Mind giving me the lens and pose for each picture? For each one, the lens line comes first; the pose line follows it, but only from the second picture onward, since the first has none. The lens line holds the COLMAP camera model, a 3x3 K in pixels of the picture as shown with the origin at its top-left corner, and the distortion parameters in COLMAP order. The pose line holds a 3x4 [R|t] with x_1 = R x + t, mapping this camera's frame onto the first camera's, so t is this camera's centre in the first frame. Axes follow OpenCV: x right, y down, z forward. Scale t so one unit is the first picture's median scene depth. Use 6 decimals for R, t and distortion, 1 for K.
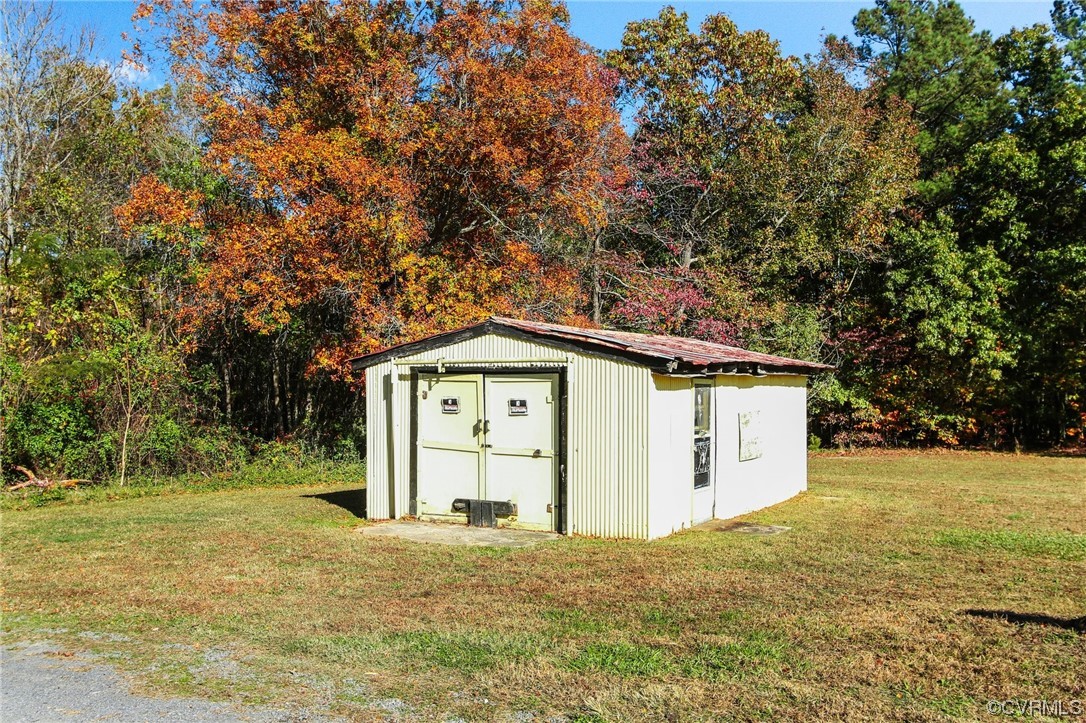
lens RADIAL K [[912.5, 0, 543.0], [0, 912.5, 361.5], [0, 0, 1]] dist [0.066968, -0.000075]
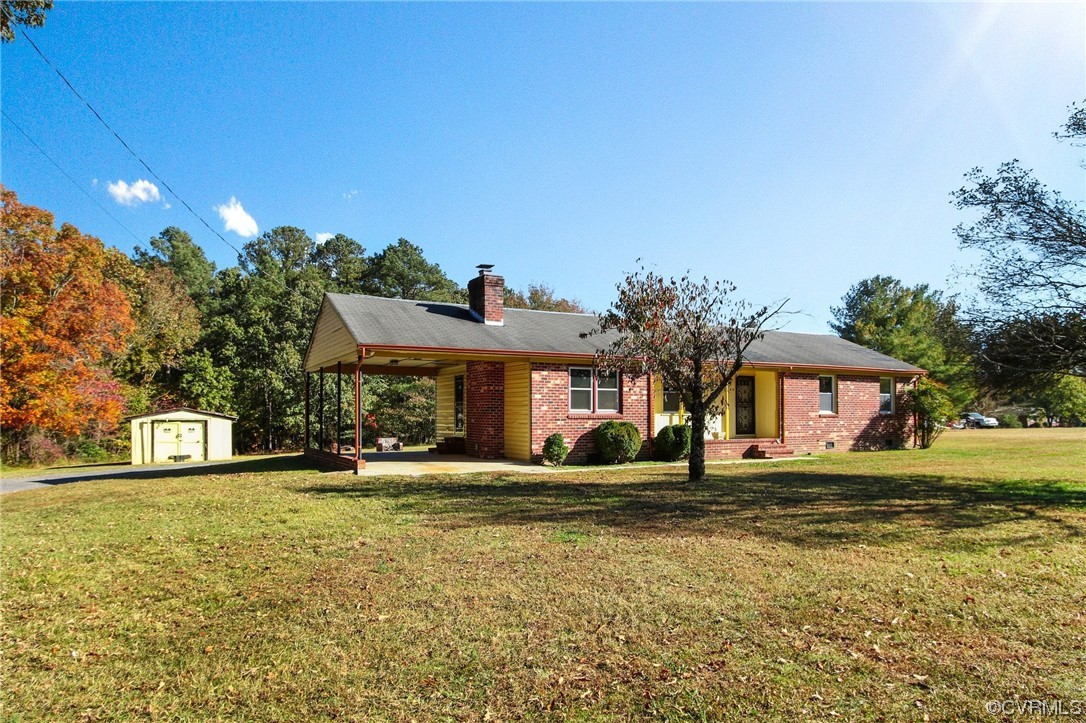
lens RADIAL K [[654.2, 0, 548.3], [0, 654.2, 422.6], [0, 0, 1]] dist [-0.017560, -0.000016]
pose [[0.515486, -0.003176, 0.856892, -1.480048], [-0.009945, 0.999904, 0.009688, -0.022114], [-0.856840, -0.013516, 0.515405, -1.575928]]
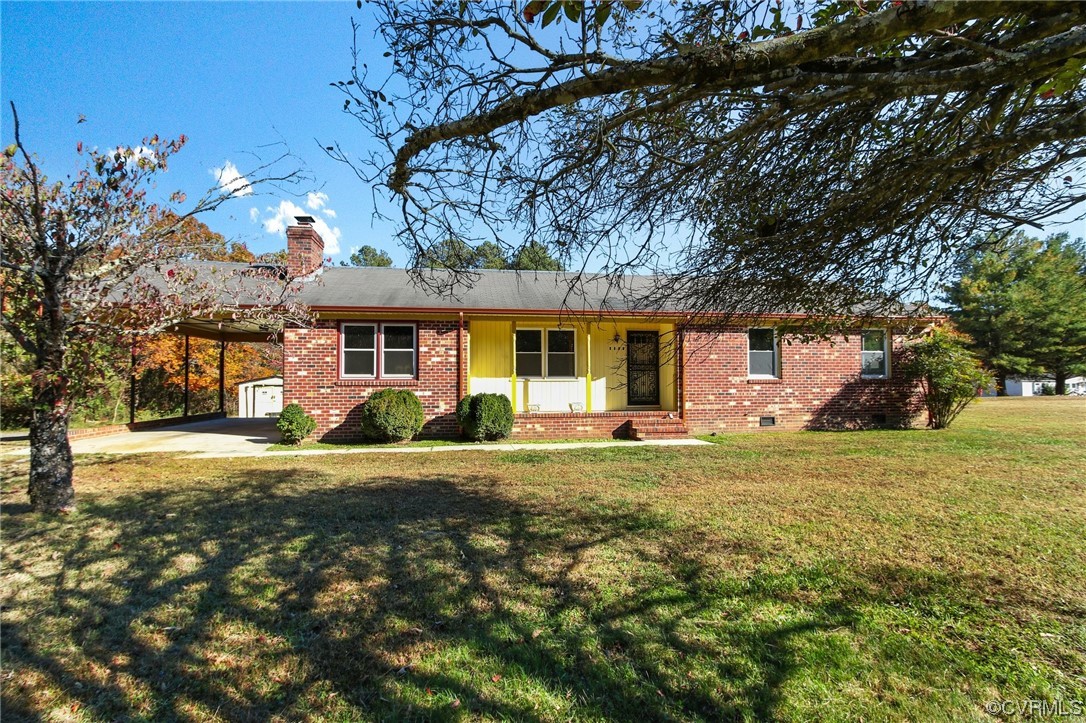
lens RADIAL K [[495.6, 0, 541.0], [0, 495.6, 374.8], [0, 0, 1]] dist [-0.001099, -0.000101]
pose [[0.767471, 0.011868, 0.640973, -0.616607], [-0.007835, 0.999928, -0.009134, -0.030981], [-0.641035, 0.001988, 0.767509, -1.774911]]
